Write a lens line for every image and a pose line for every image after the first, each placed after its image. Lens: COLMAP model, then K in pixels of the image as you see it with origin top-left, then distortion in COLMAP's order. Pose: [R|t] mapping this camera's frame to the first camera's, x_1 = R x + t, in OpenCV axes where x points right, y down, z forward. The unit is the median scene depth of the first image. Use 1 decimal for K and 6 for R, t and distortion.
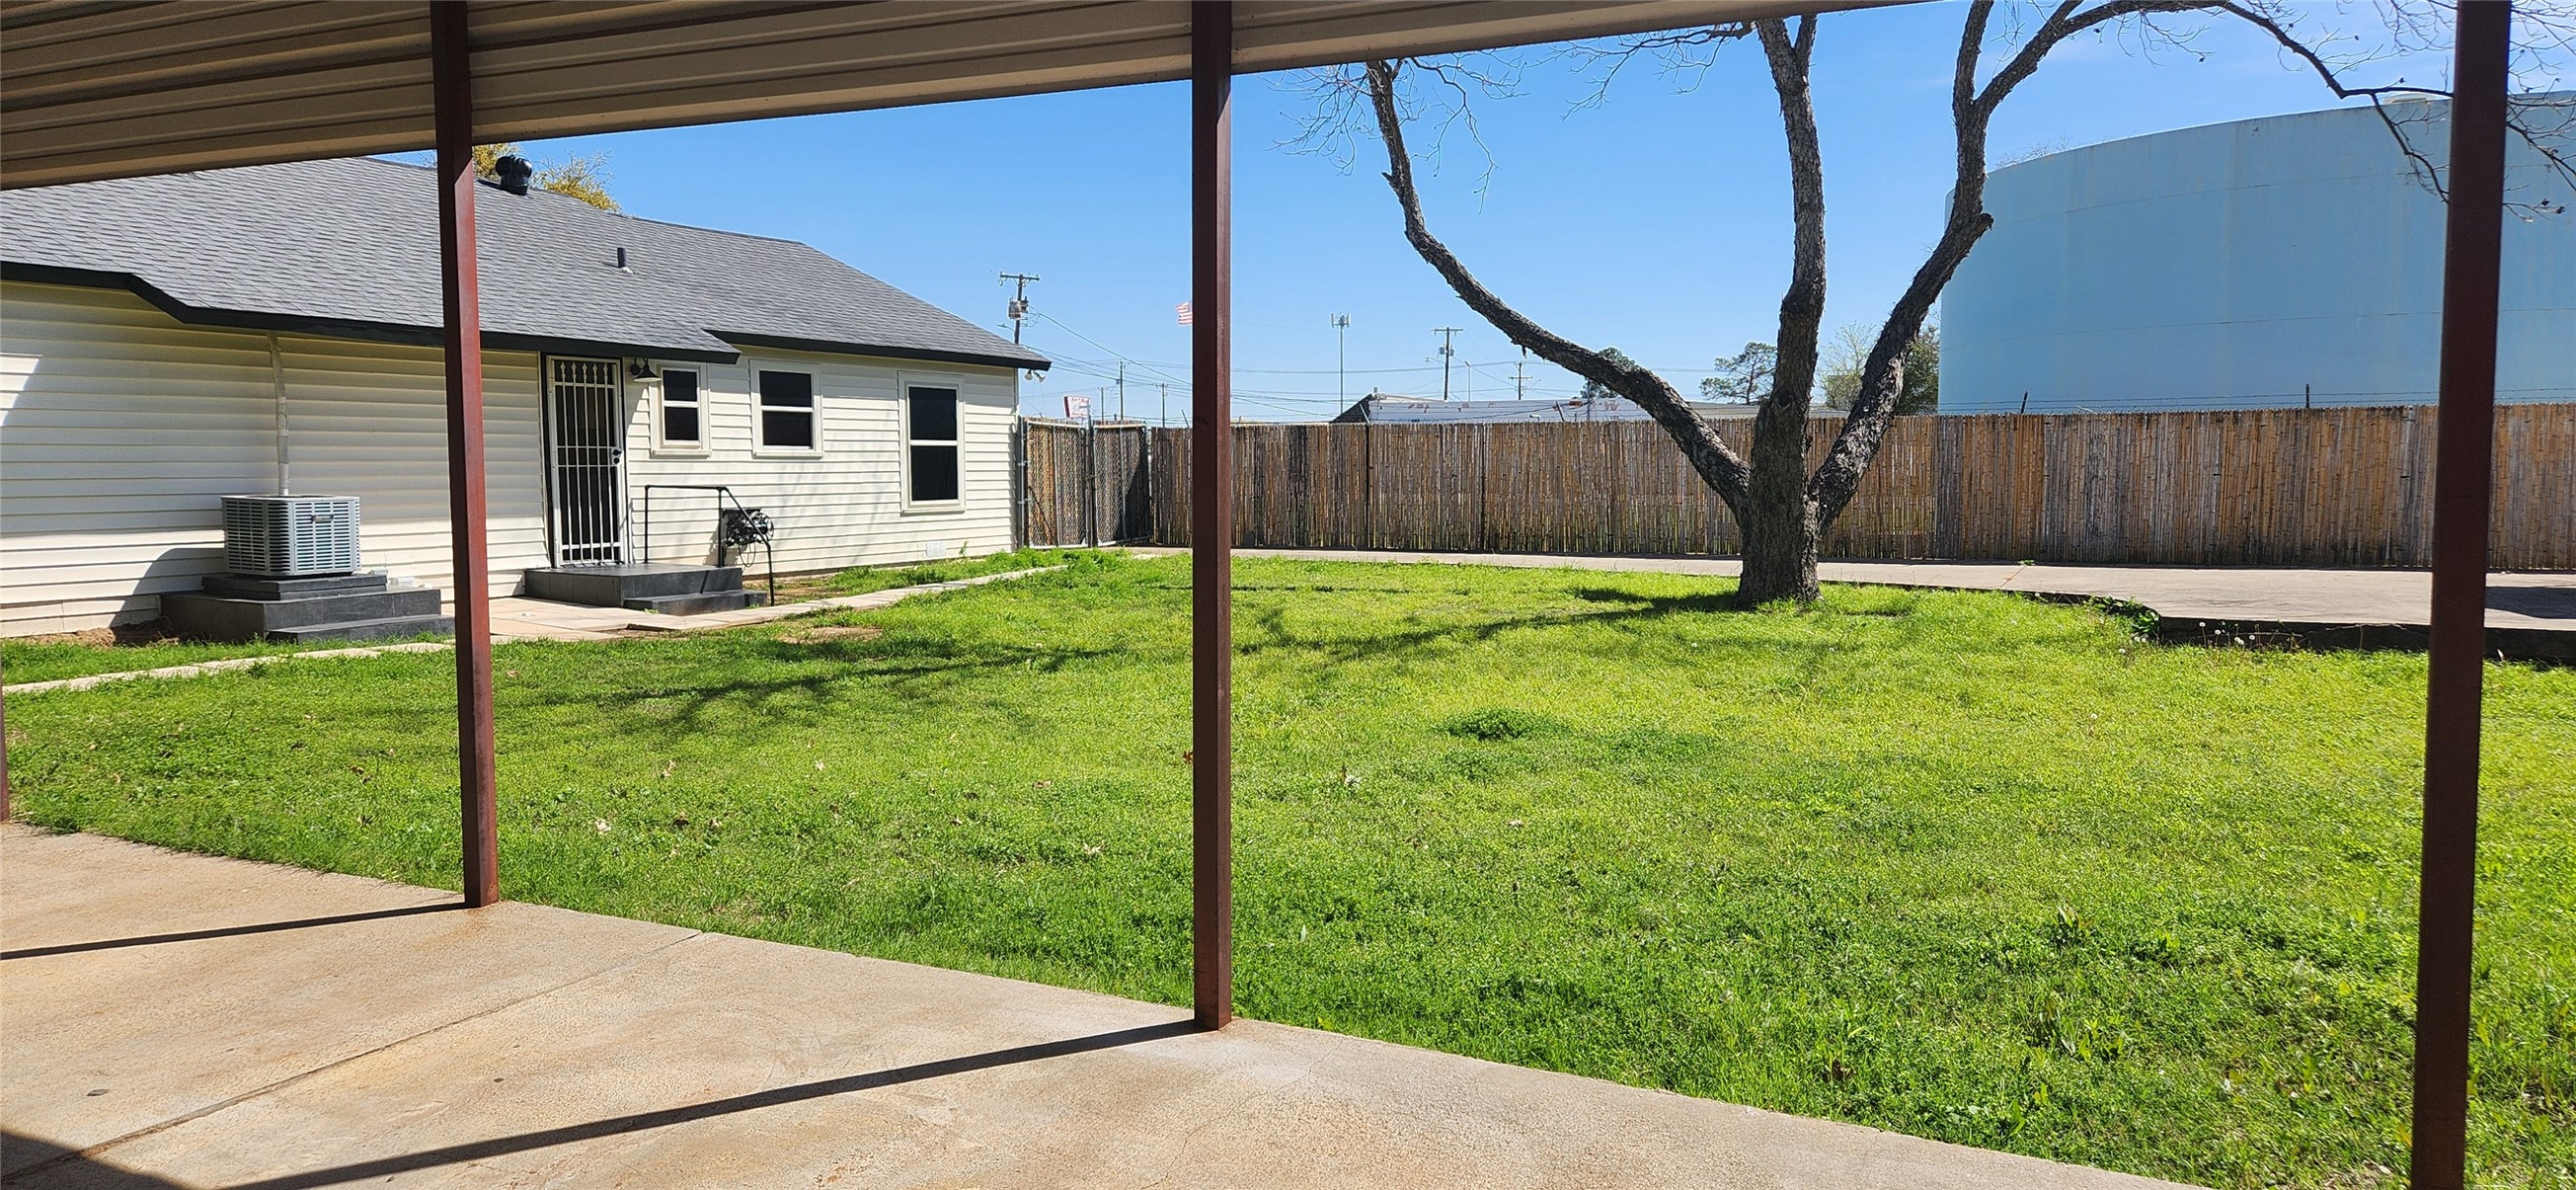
lens RADIAL K [[1691.6, 0, 1297.5], [0, 1691.6, 599.3], [0, 0, 1]] dist [0.059102, -0.043666]
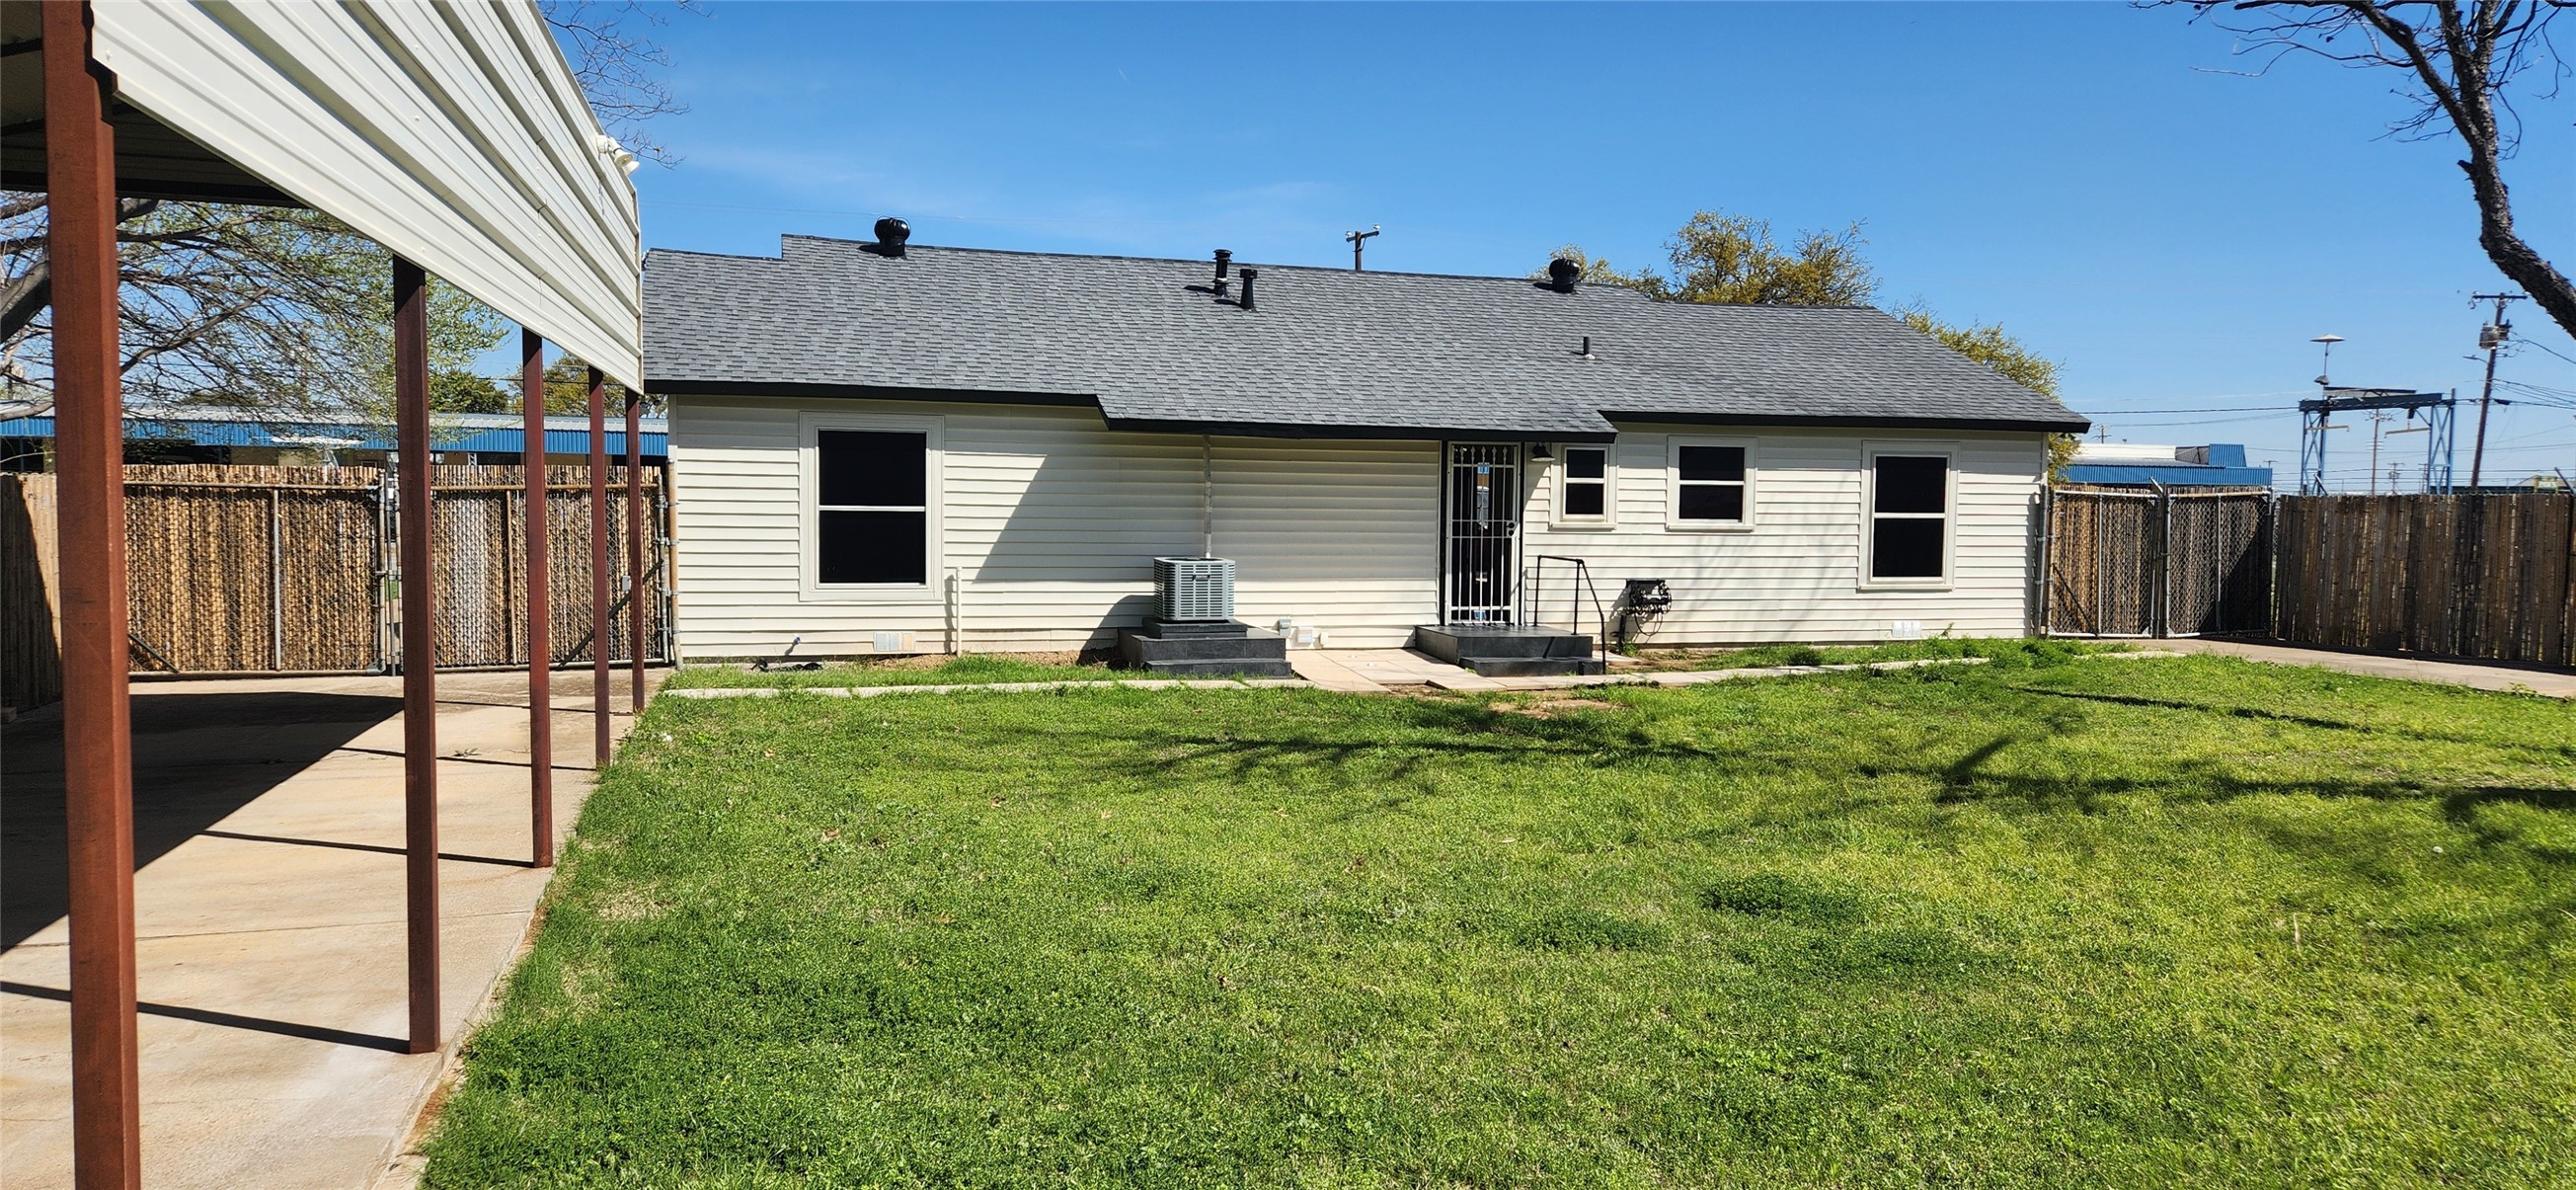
lens RADIAL K [[1691.6, 0, 1295.6], [0, 1691.6, 602.3], [0, 0, 1]] dist [0.059102, -0.043666]
pose [[0.679196, 0.053229, -0.732024, 0.327740], [-0.073616, 0.997278, 0.004214, -0.031680], [0.730256, 0.051026, 0.681266, 0.156712]]
